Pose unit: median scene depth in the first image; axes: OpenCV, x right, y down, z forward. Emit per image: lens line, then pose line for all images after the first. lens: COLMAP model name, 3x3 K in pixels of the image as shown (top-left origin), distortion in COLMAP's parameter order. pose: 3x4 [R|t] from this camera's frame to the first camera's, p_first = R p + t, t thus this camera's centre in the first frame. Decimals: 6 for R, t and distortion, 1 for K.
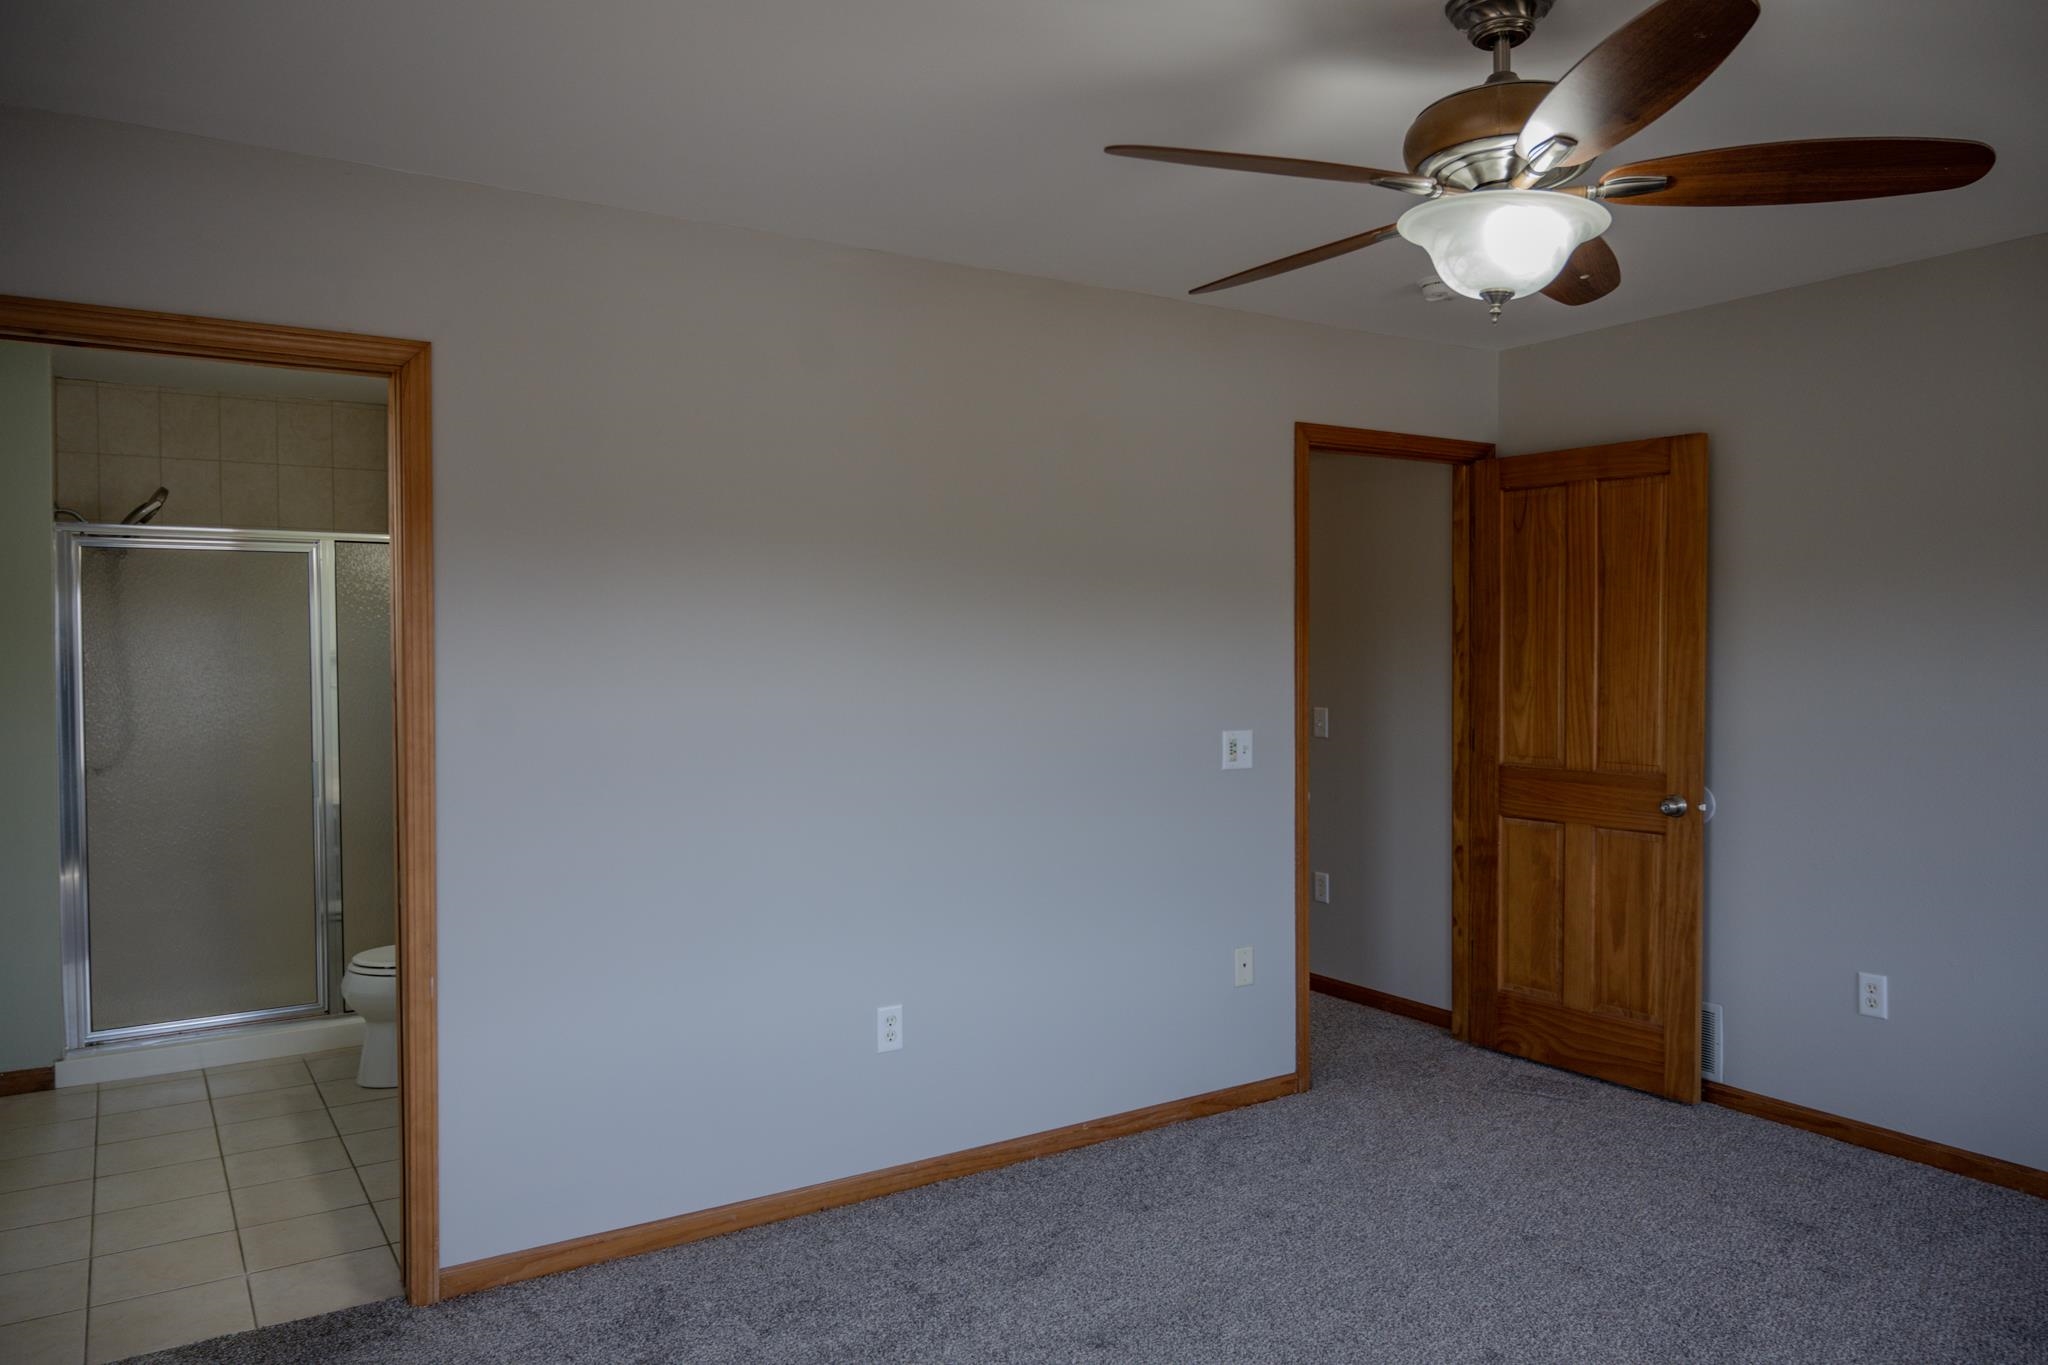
lens RADIAL K [[1407.9, 0, 1029.0], [0, 1407.9, 707.9], [0, 0, 1]] dist [-0.000616, 0.000478]
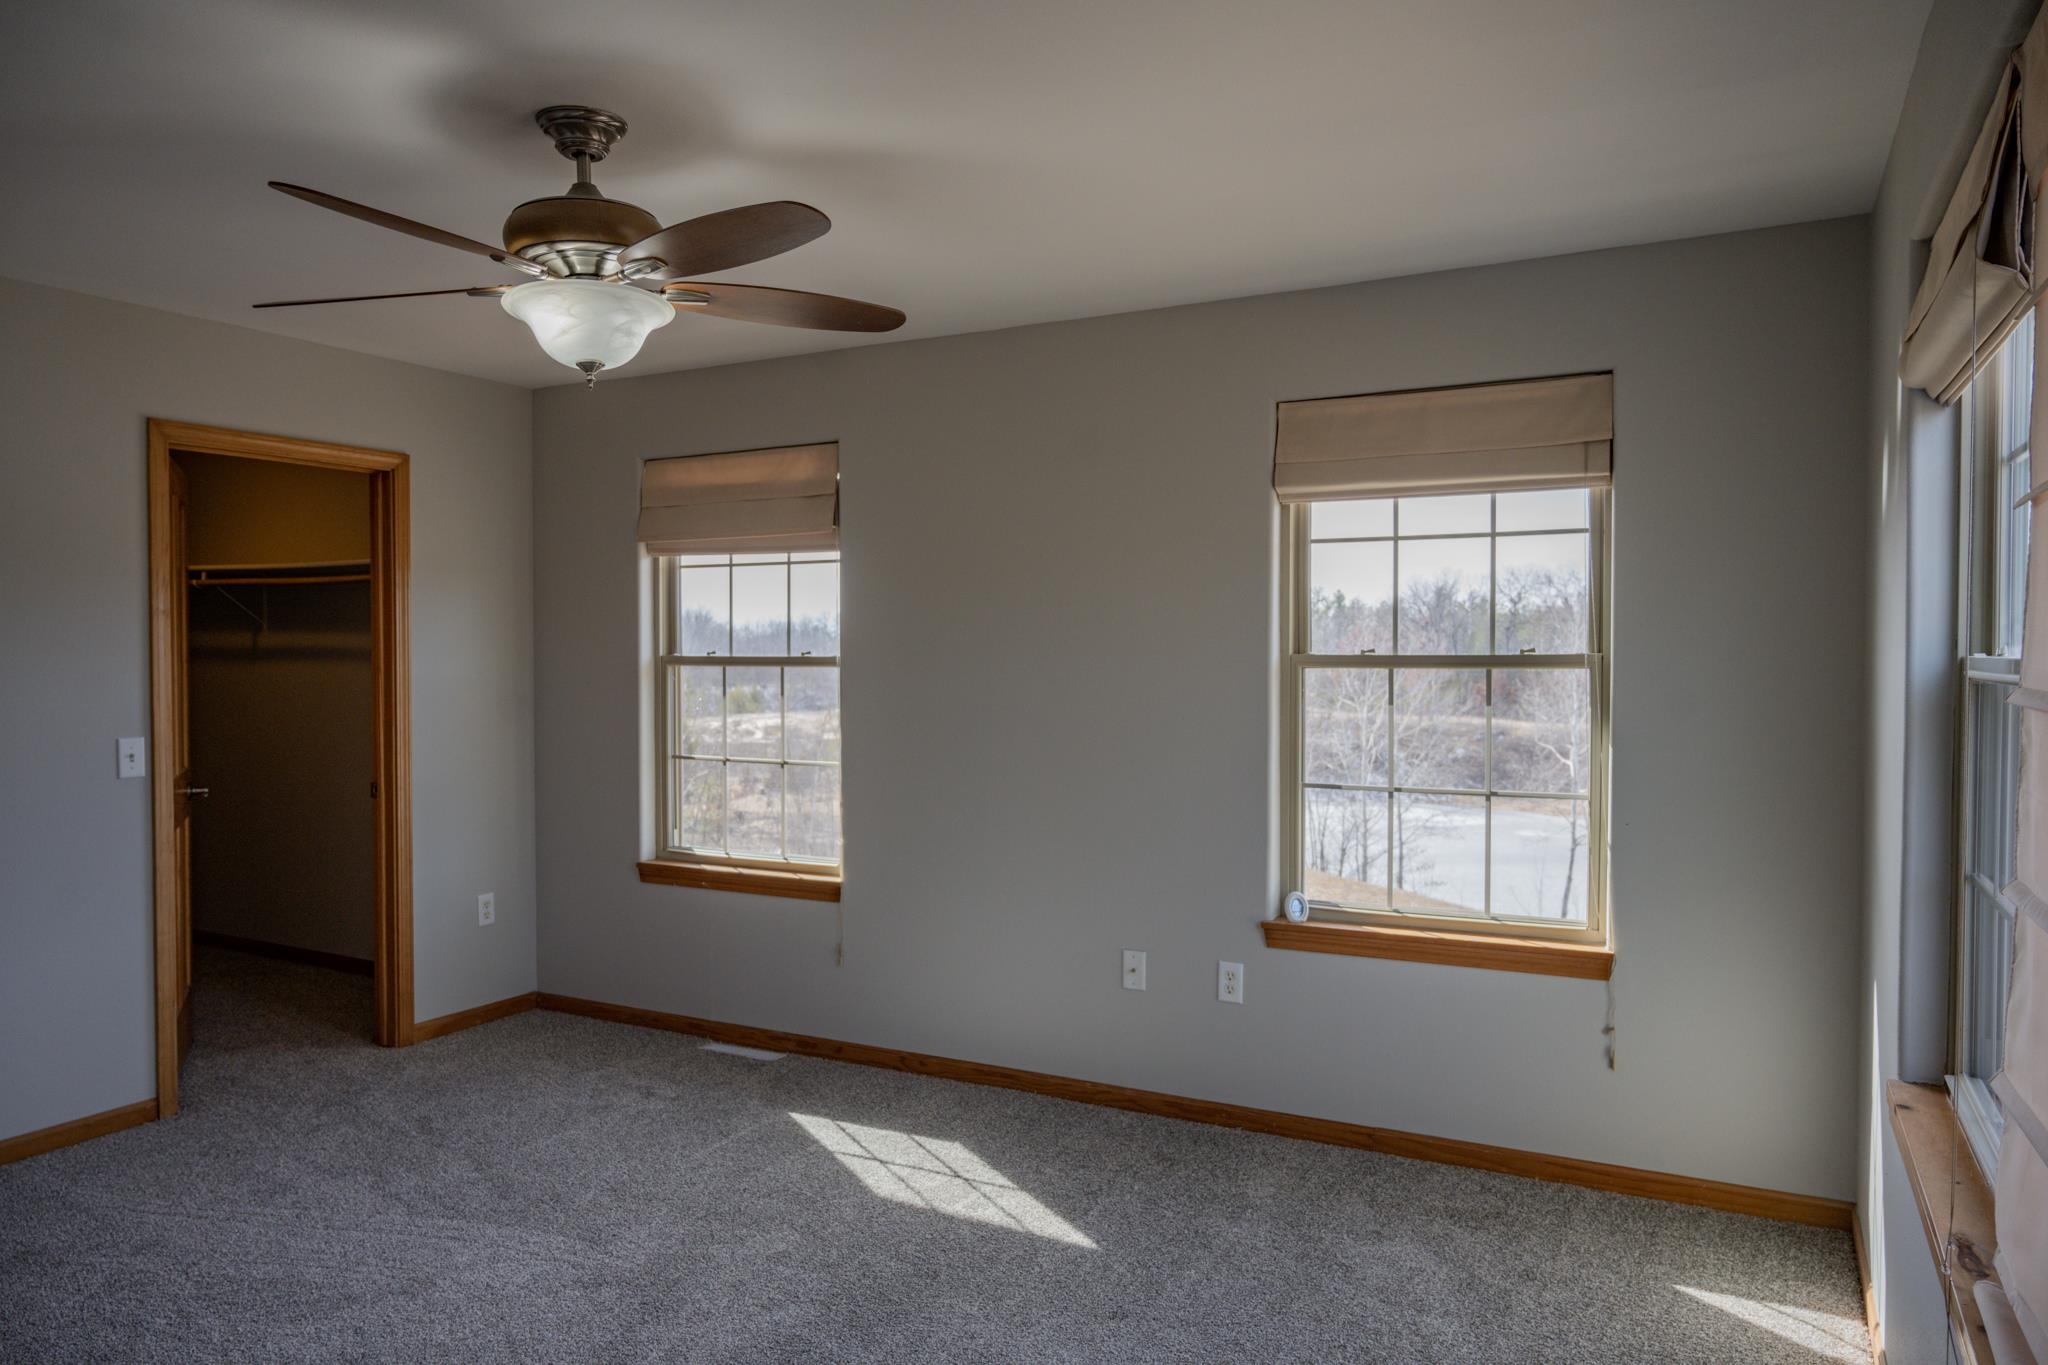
lens RADIAL K [[1362.7, 0, 1023.3], [0, 1362.7, 716.1], [0, 0, 1]] dist [-0.006674, -0.000209]
pose [[-0.481848, -0.036746, 0.875484, -0.444877], [0.040151, 0.997145, 0.063951, -0.025472], [-0.875334, 0.065966, -0.478997, 0.625094]]
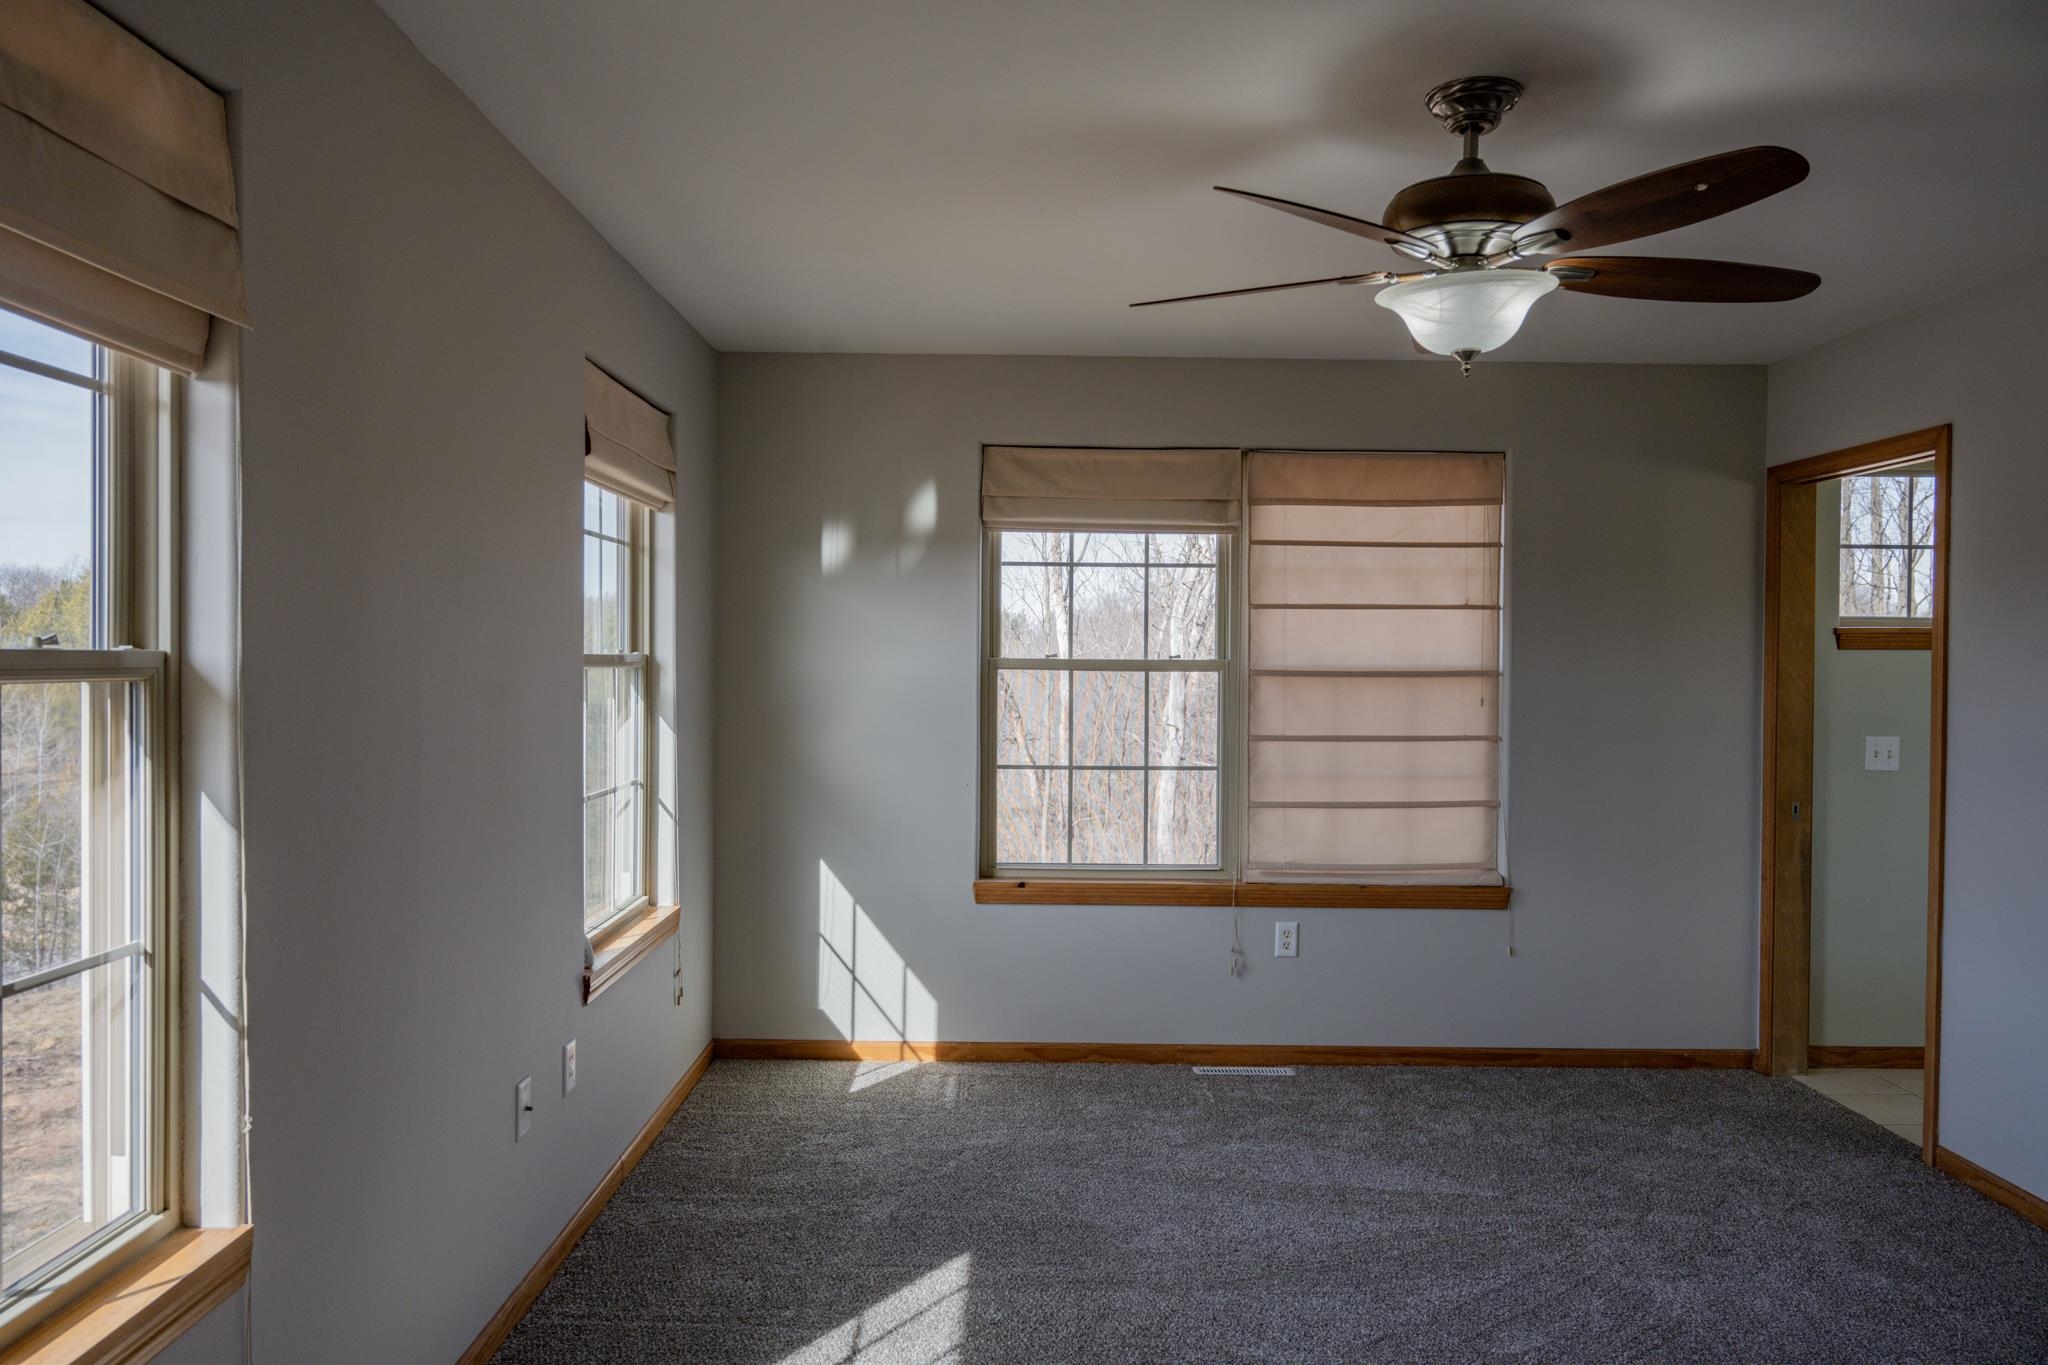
lens RADIAL K [[1416.7, 0, 1026.7], [0, 1416.7, 678.2], [0, 0, 1]] dist [-0.006646, -0.000883]
pose [[-0.540421, 0.011903, -0.841311, 0.760076], [-0.039035, 0.998469, 0.039201, -0.027955], [0.840489, 0.054026, -0.539129, 0.673143]]
